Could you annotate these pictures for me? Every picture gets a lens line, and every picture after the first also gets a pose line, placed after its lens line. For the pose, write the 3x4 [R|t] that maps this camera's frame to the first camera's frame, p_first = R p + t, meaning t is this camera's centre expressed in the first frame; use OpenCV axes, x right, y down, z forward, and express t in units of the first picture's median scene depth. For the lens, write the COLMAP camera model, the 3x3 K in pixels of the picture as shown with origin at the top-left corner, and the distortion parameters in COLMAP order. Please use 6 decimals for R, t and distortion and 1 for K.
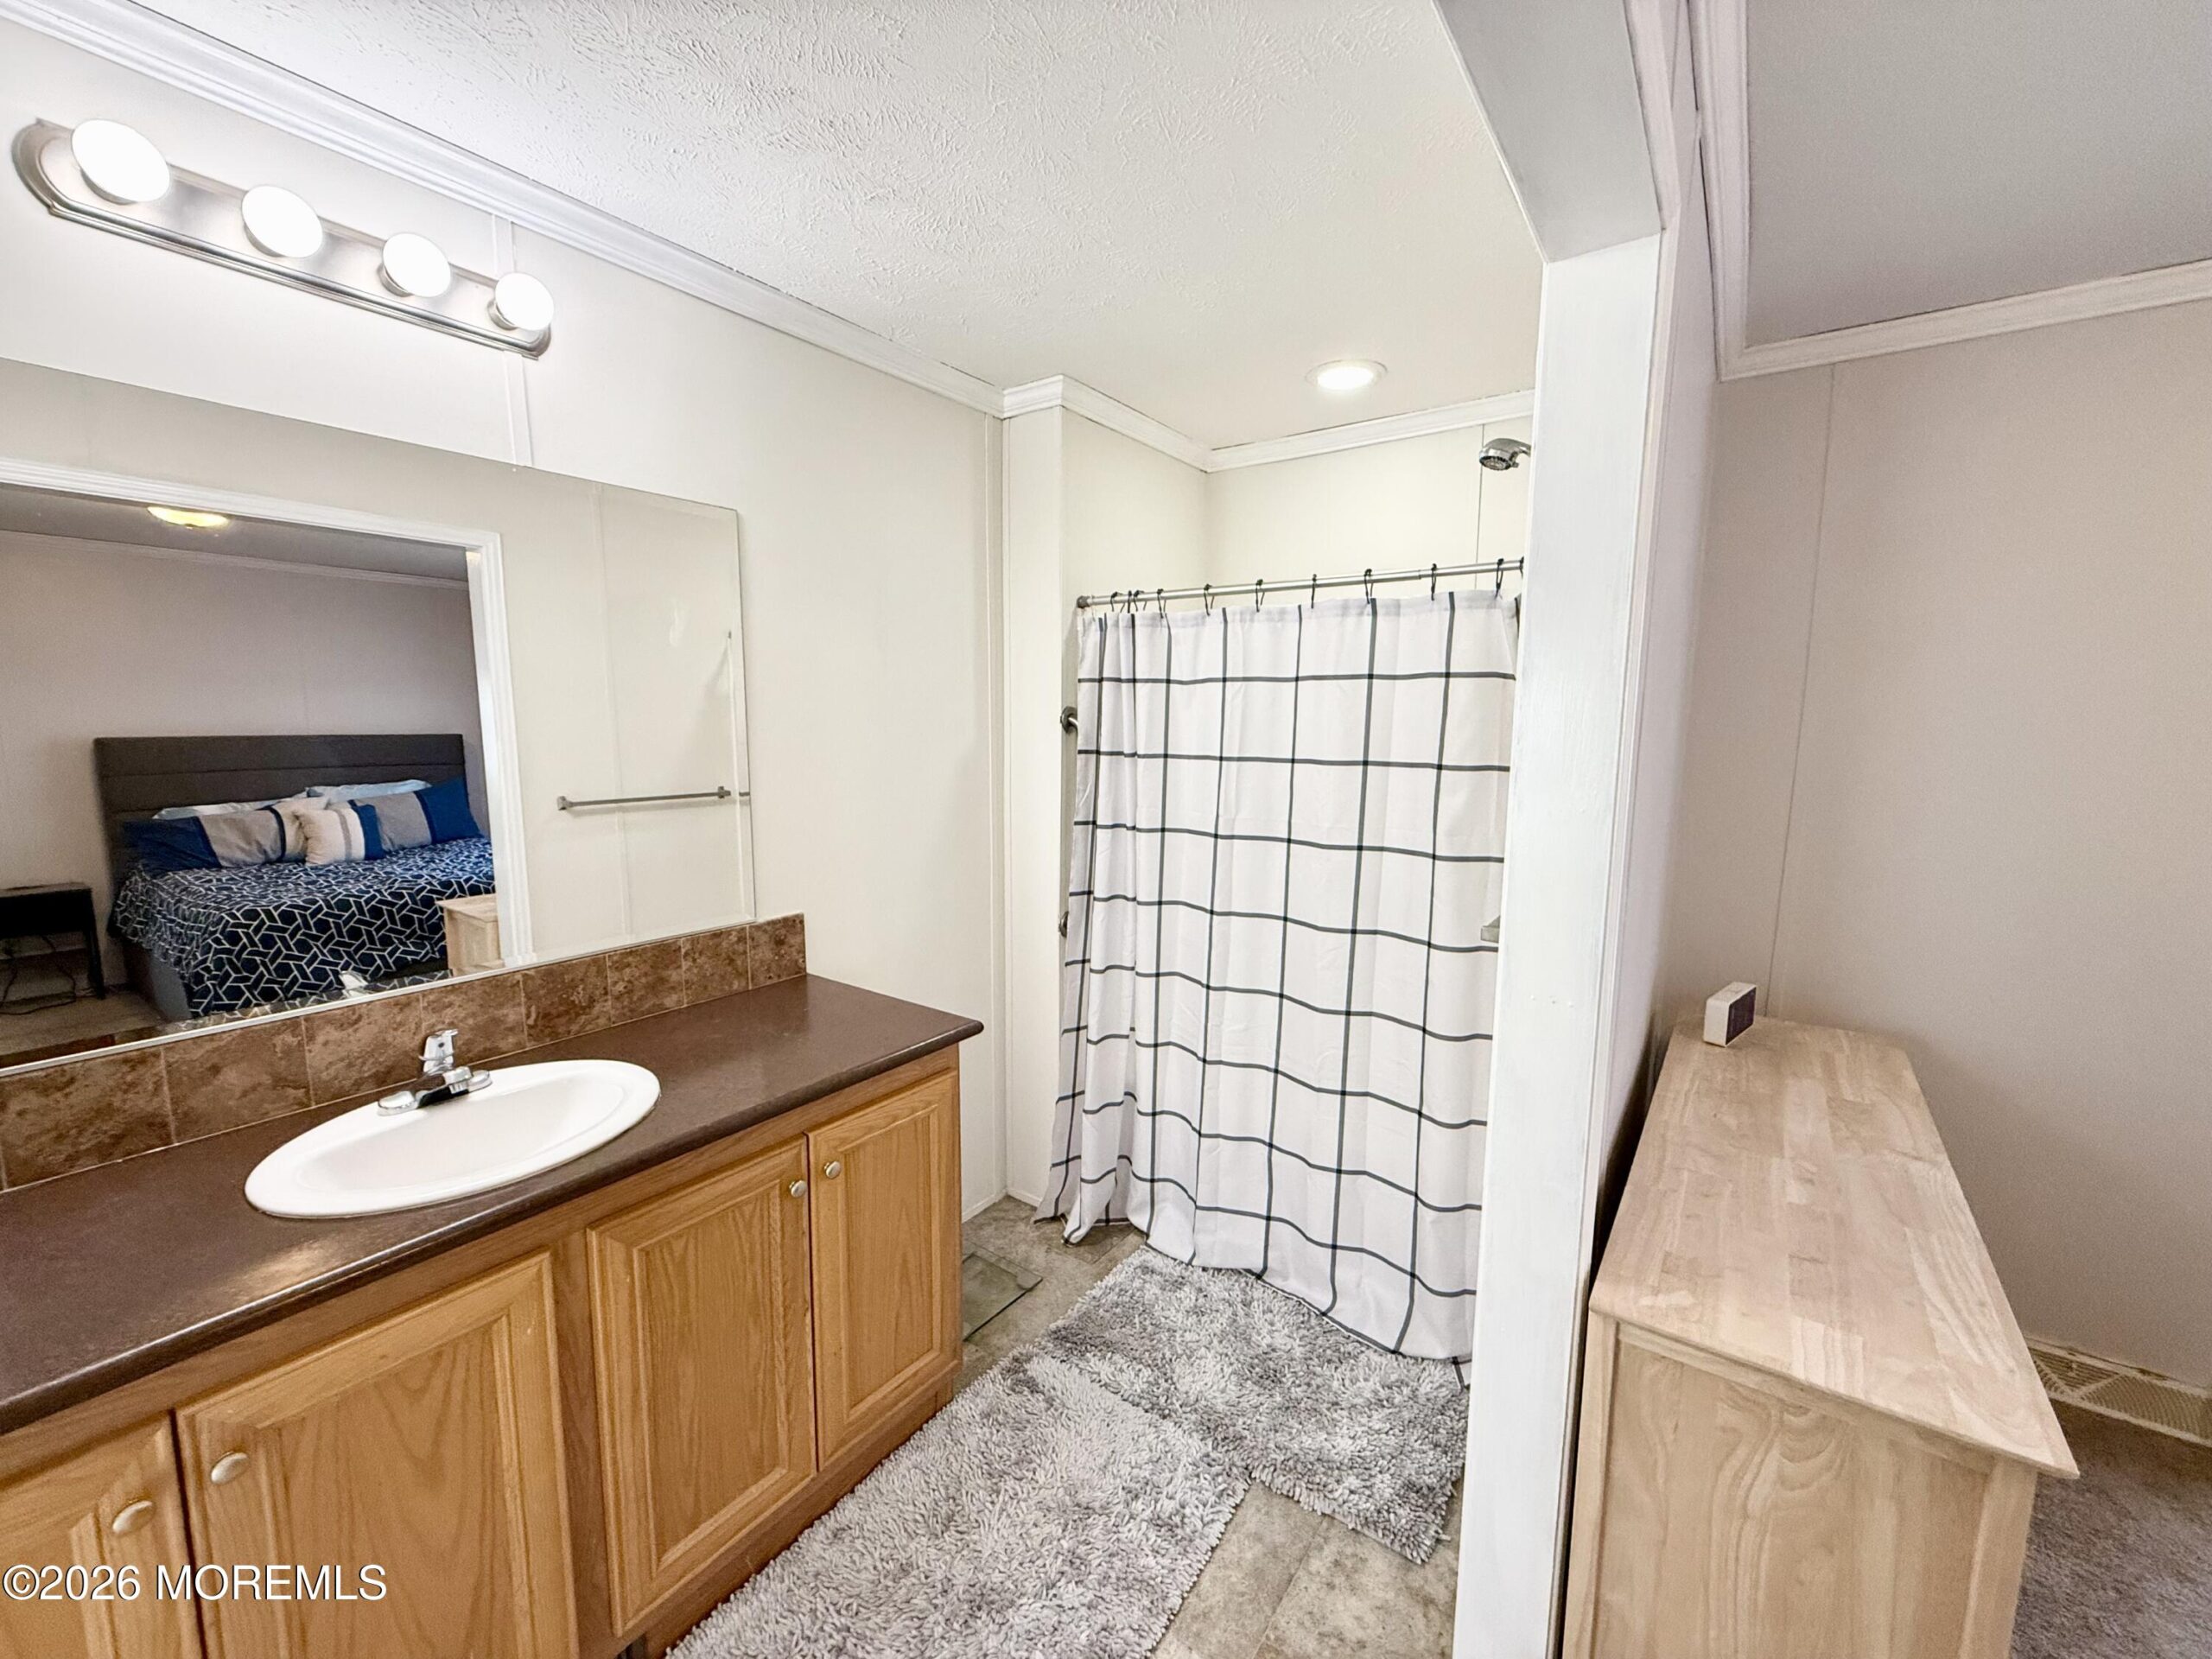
lens RADIAL K [[877.5, 0, 1106.0], [0, 877.5, 829.5], [0, 0, 1]] dist [-0.001165, -0.000308]
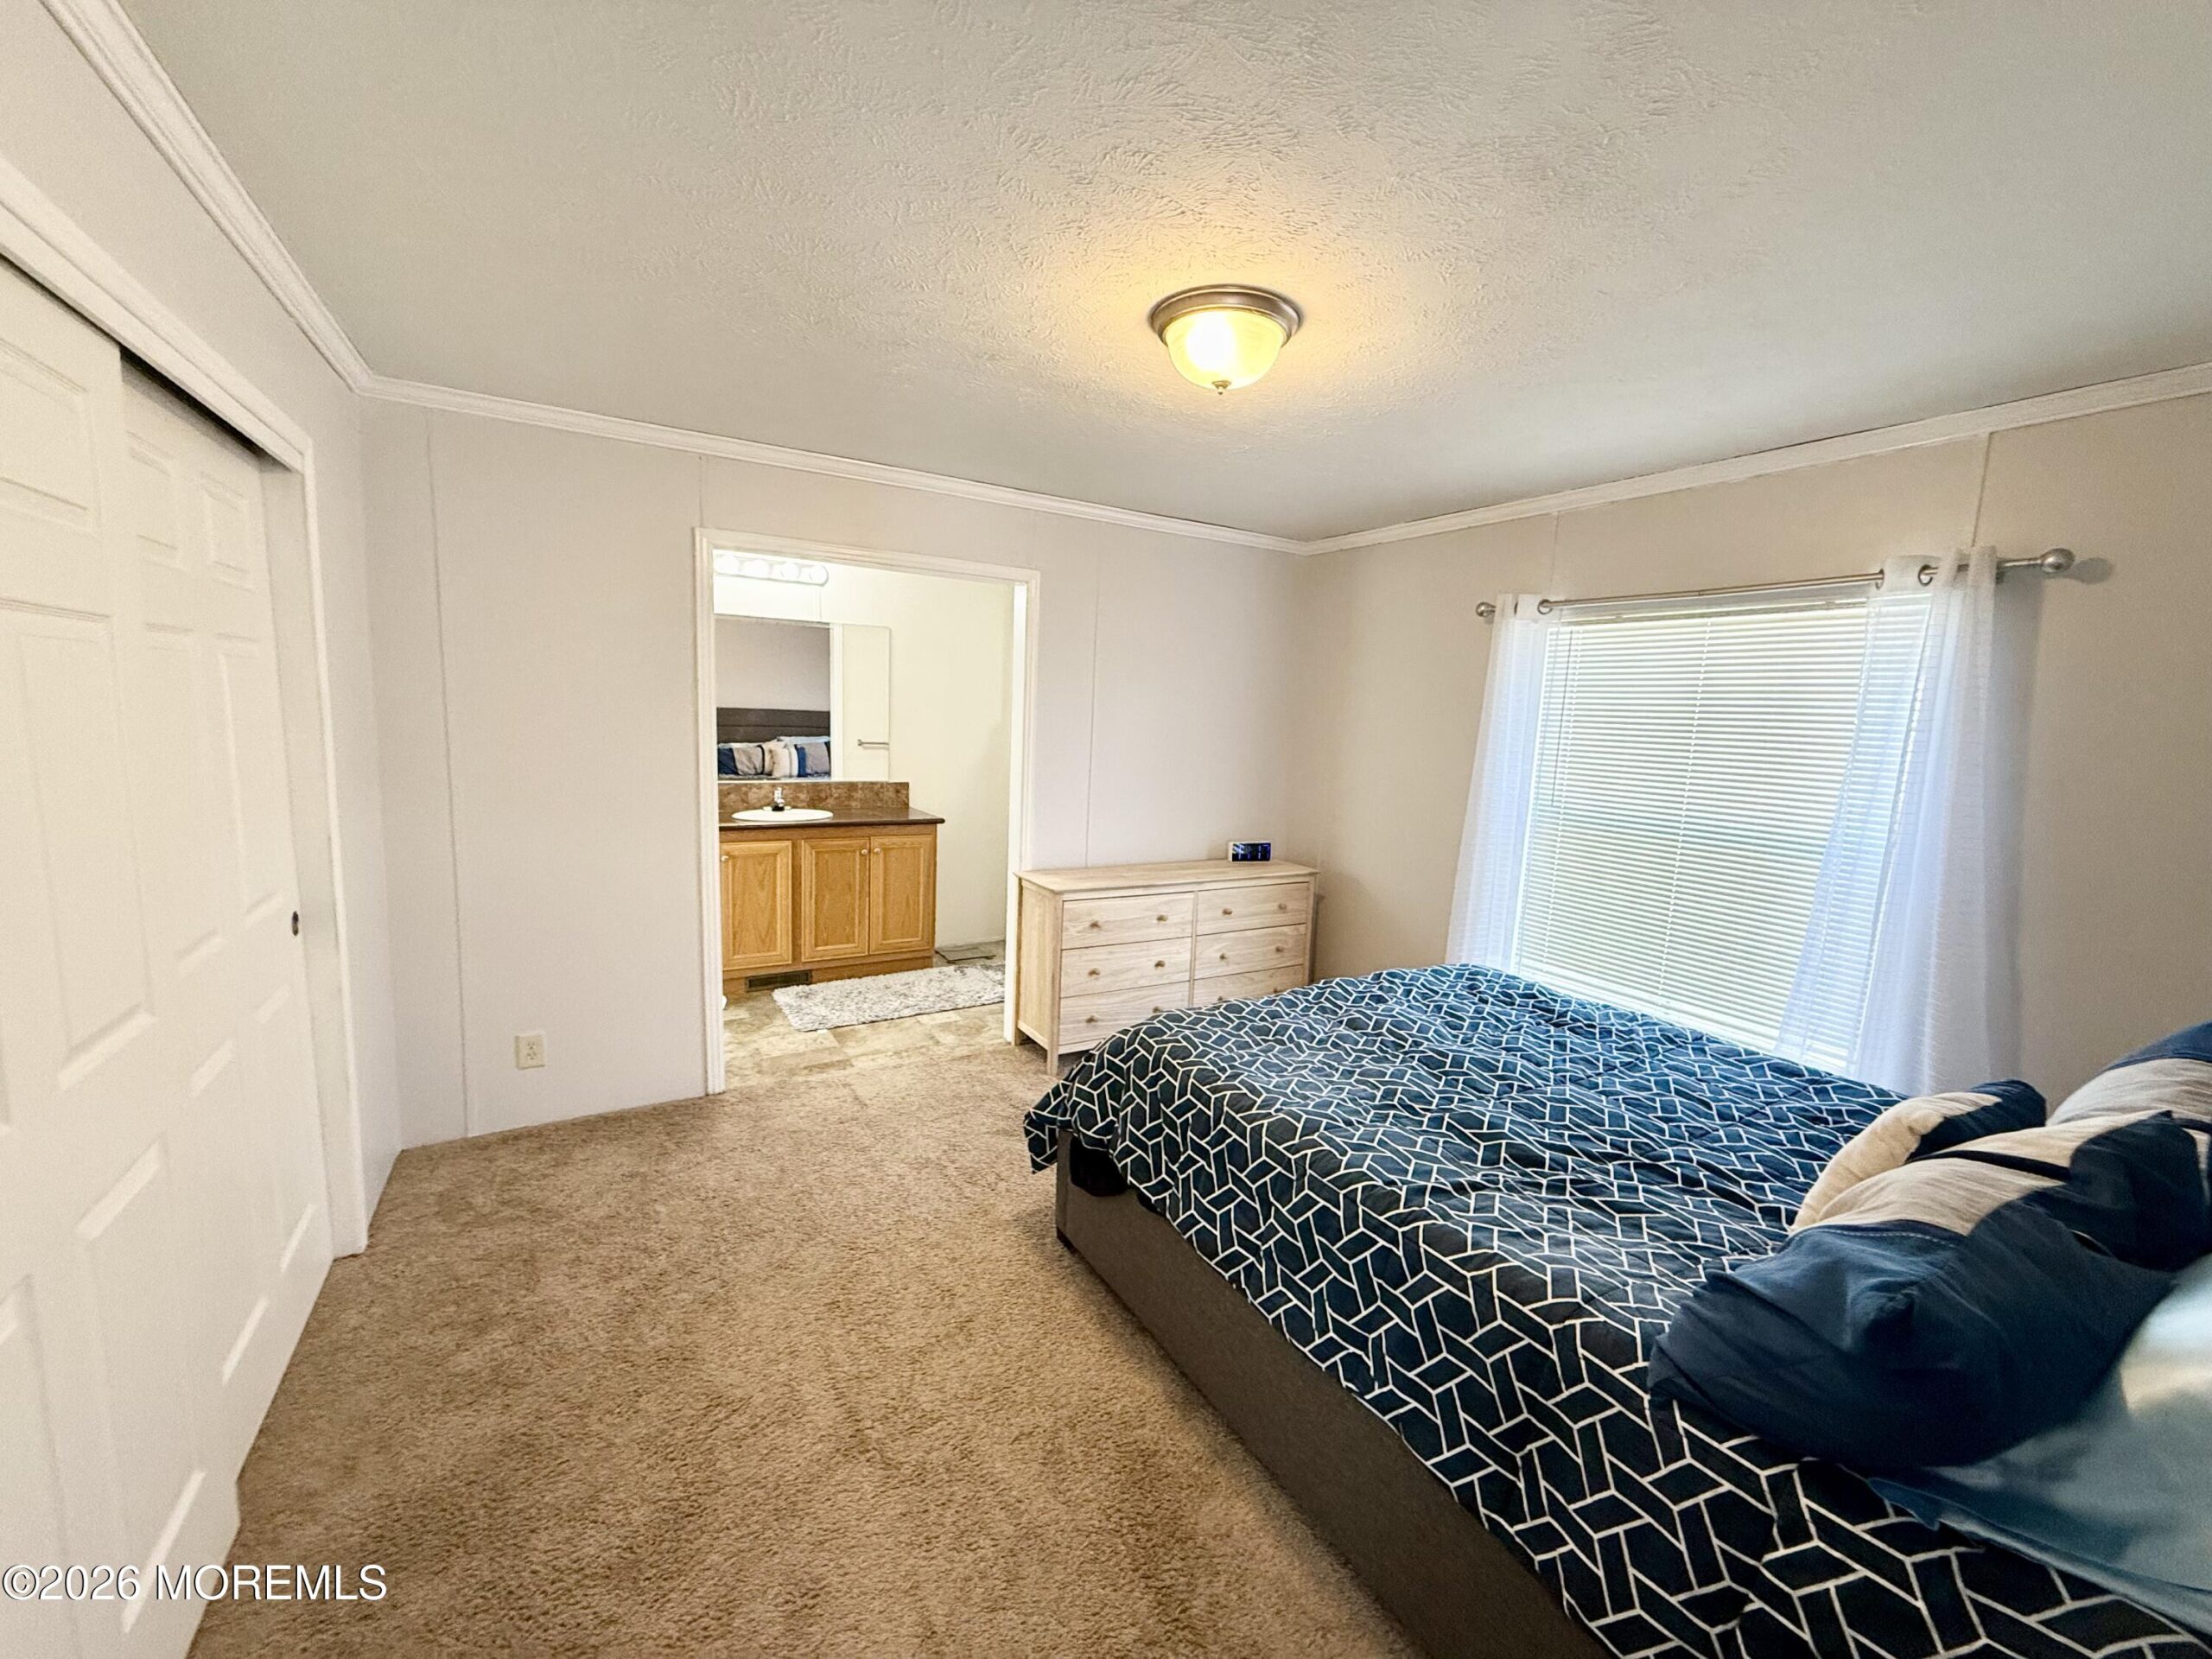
lens RADIAL K [[877.5, 0, 1106.0], [0, 877.5, 829.5], [0, 0, 1]] dist [-0.001165, -0.000308]
pose [[0.918217, 0.086339, -0.386552, 1.417709], [-0.086110, 0.996124, 0.017946, 0.167400], [0.386604, 0.016807, 0.922093, -1.349362]]
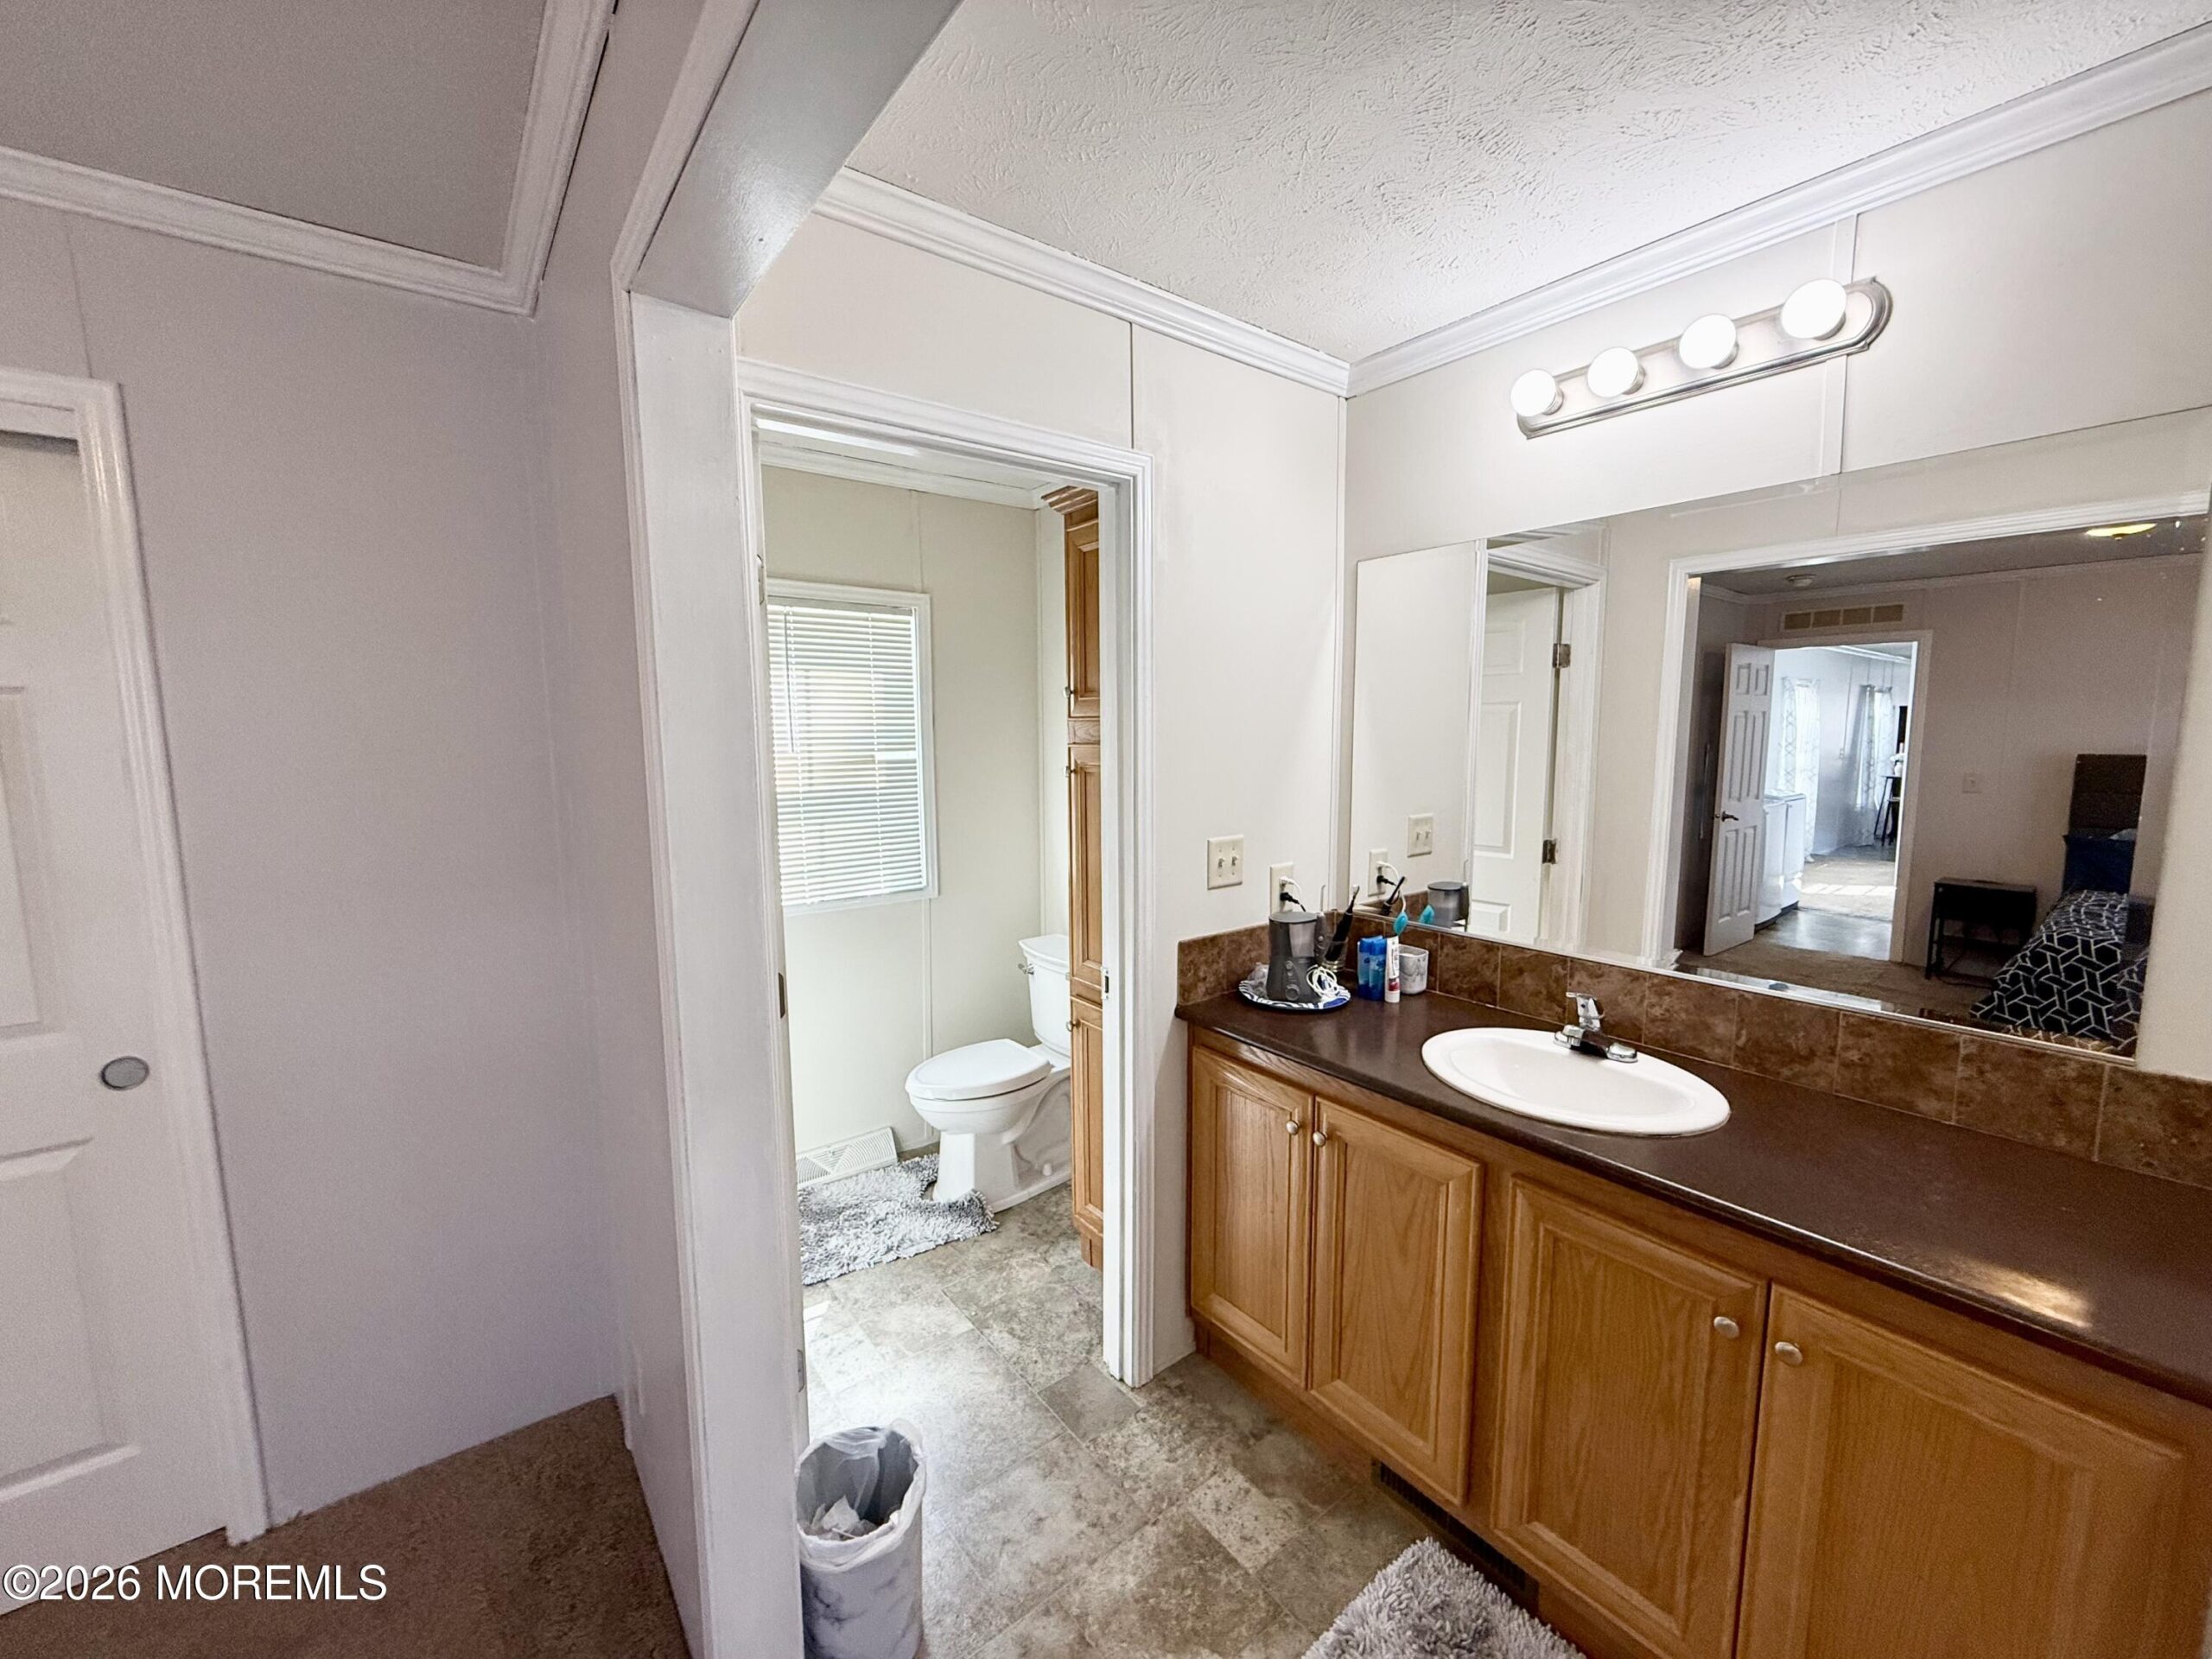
lens RADIAL K [[877.5, 0, 1106.0], [0, 877.5, 829.5], [0, 0, 1]] dist [-0.001165, -0.000308]
pose [[-0.281388, 0.106401, -0.953677, 0.452295], [-0.119355, 0.982235, 0.144804, -0.075011], [0.952142, 0.154572, -0.263689, 0.509095]]
